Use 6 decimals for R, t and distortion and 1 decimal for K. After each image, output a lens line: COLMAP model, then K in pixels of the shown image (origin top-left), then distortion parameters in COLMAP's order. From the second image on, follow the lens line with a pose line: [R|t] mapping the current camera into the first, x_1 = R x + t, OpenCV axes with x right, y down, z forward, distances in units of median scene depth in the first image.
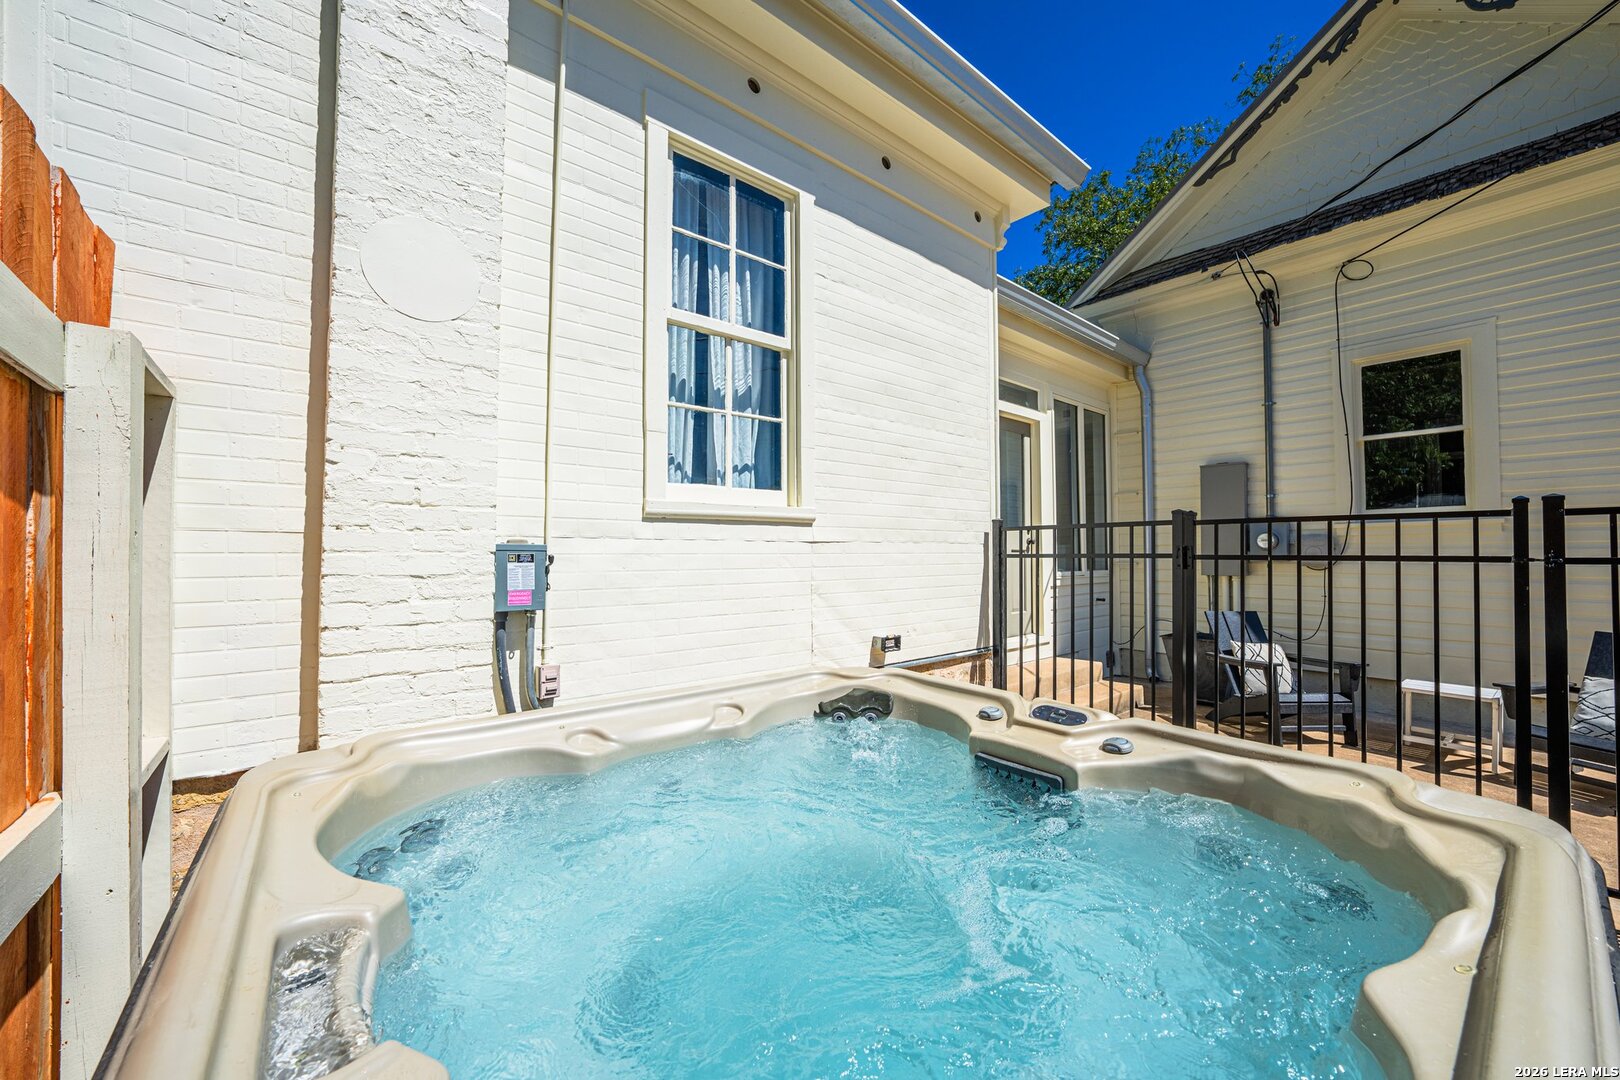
lens RADIAL K [[591.2, 0, 808.8], [0, 591.2, 547.5], [0, 0, 1]] dist [-0.000447, -0.000003]
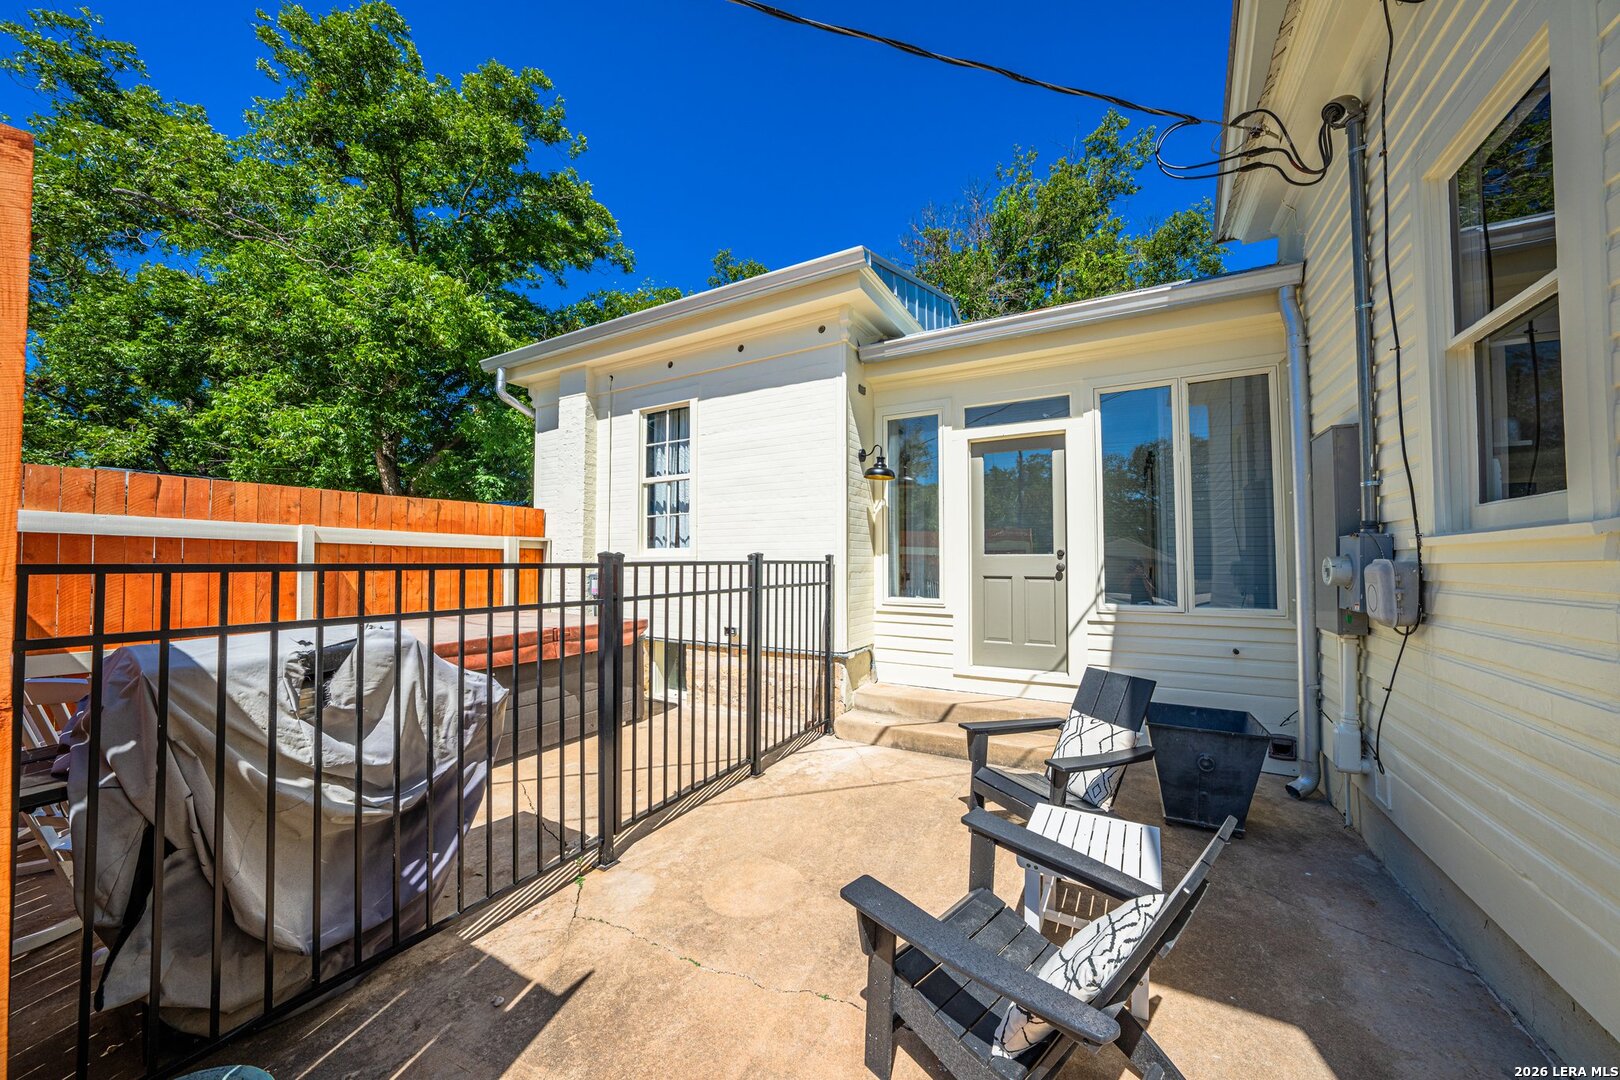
lens RADIAL K [[571.0, 0, 808.6], [0, 571.0, 544.9], [0, 0, 1]] dist [-0.003018, -0.000113]
pose [[0.367789, -0.017881, -0.929737, 1.915708], [0.010511, 0.999831, -0.015071, -0.067729], [0.929850, -0.004229, 0.367915, 0.642744]]
